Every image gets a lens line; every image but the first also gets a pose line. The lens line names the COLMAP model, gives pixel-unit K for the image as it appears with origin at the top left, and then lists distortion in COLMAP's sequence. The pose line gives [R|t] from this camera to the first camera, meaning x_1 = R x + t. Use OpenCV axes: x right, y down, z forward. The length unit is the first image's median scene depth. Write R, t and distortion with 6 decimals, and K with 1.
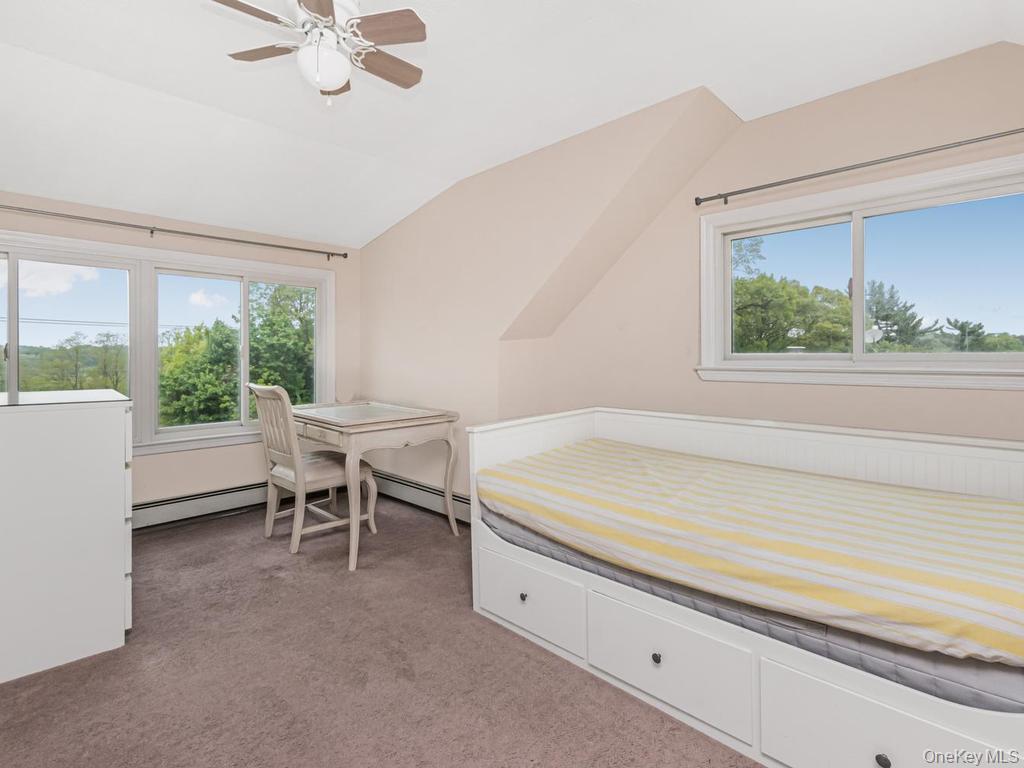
lens RADIAL K [[512.9, 0, 421.6], [0, 512.9, 348.5], [0, 0, 1]] dist [0.009343, -0.004298]
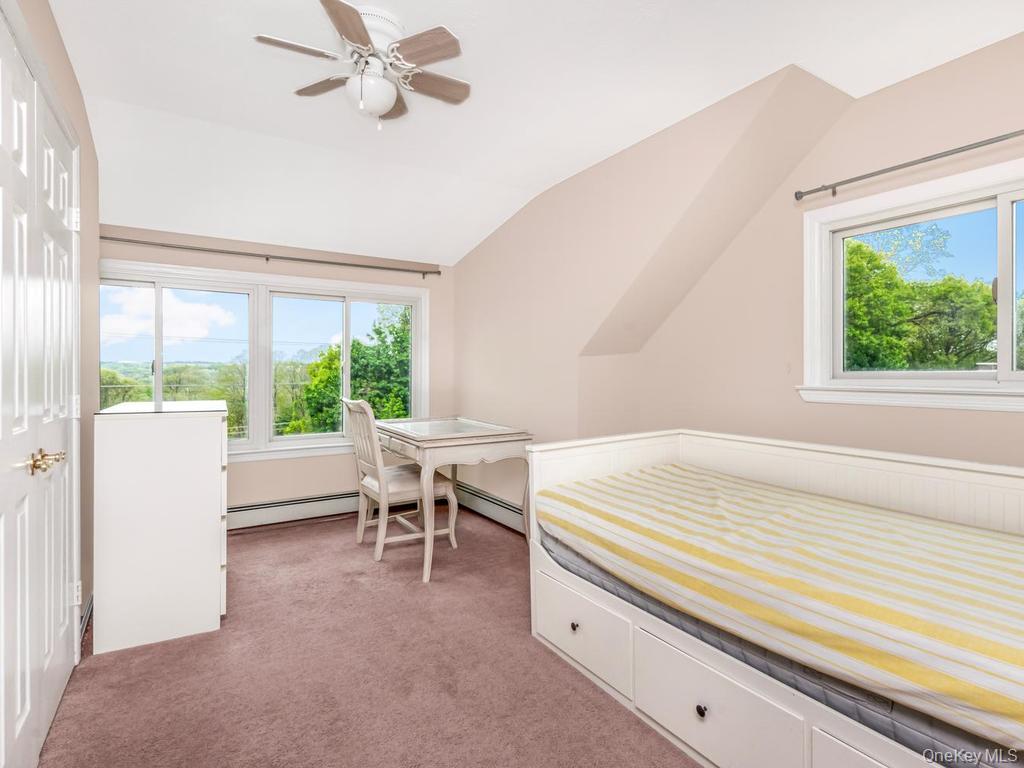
lens RADIAL K [[512.9, 0, 448.1], [0, 512.9, 364.5], [0, 0, 1]] dist [0.009343, -0.004298]
pose [[0.974038, 0.000861, -0.226381, 0.179968], [-0.000893, 1.000000, -0.000040, -0.000440], [0.226381, 0.000241, 0.974039, 0.022072]]
